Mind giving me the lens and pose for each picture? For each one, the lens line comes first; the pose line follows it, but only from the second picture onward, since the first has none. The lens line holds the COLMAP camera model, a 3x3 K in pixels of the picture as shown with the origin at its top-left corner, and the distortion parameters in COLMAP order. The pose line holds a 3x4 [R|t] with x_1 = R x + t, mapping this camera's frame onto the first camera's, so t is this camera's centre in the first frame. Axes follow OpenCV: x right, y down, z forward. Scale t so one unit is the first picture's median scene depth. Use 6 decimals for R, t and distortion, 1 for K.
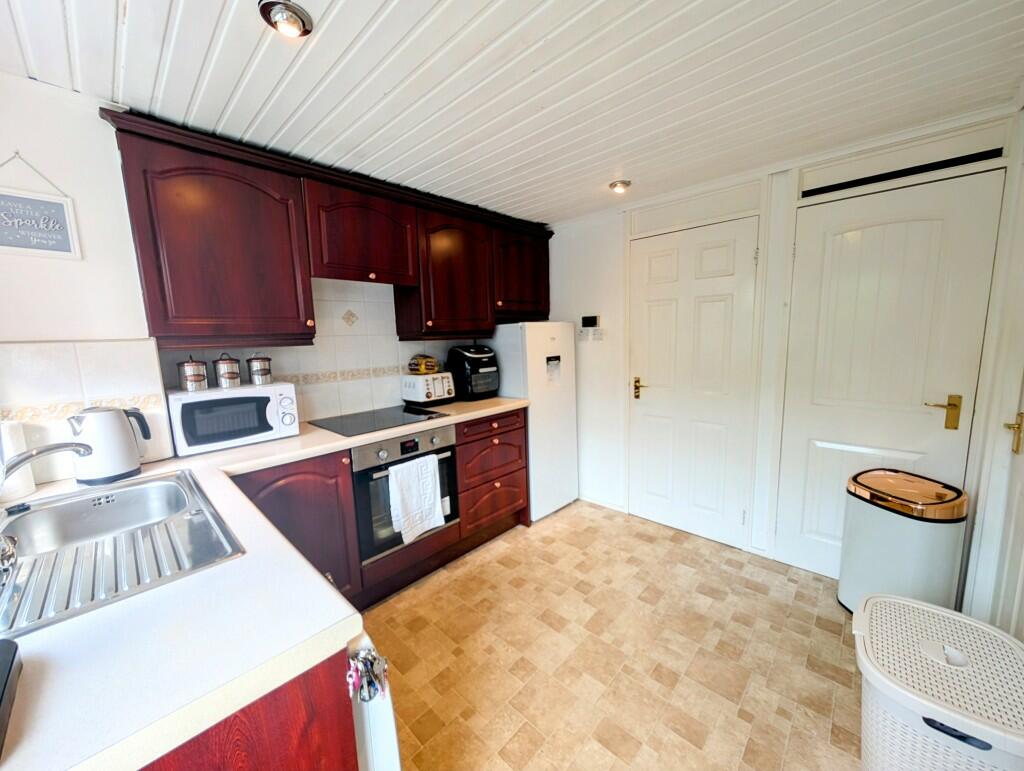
lens RADIAL K [[388.1, 0, 516.7], [0, 388.1, 385.9], [0, 0, 1]] dist [0.001181, 0.000012]
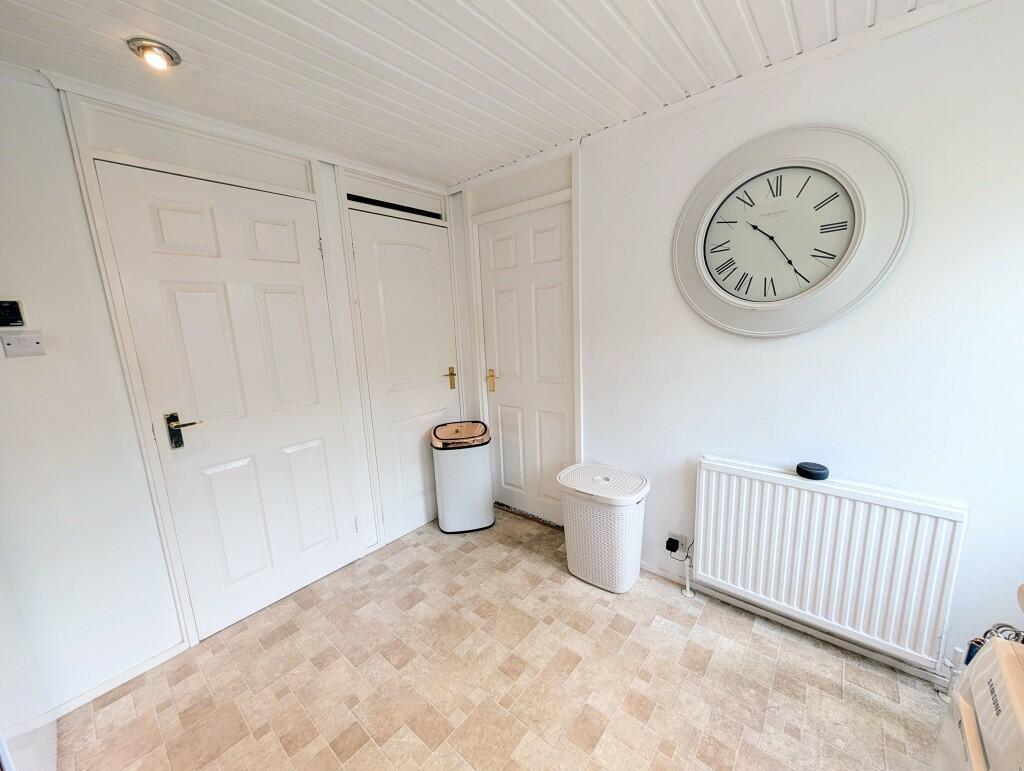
lens RADIAL K [[388.1, 0, 516.7], [0, 388.1, 385.9], [0, 0, 1]] dist [0.001181, 0.000012]
pose [[-0.053197, -0.141905, 0.988450, -0.382629], [0.174948, 0.973217, 0.149134, -0.076951], [-0.983139, 0.180861, -0.026947, 0.679937]]
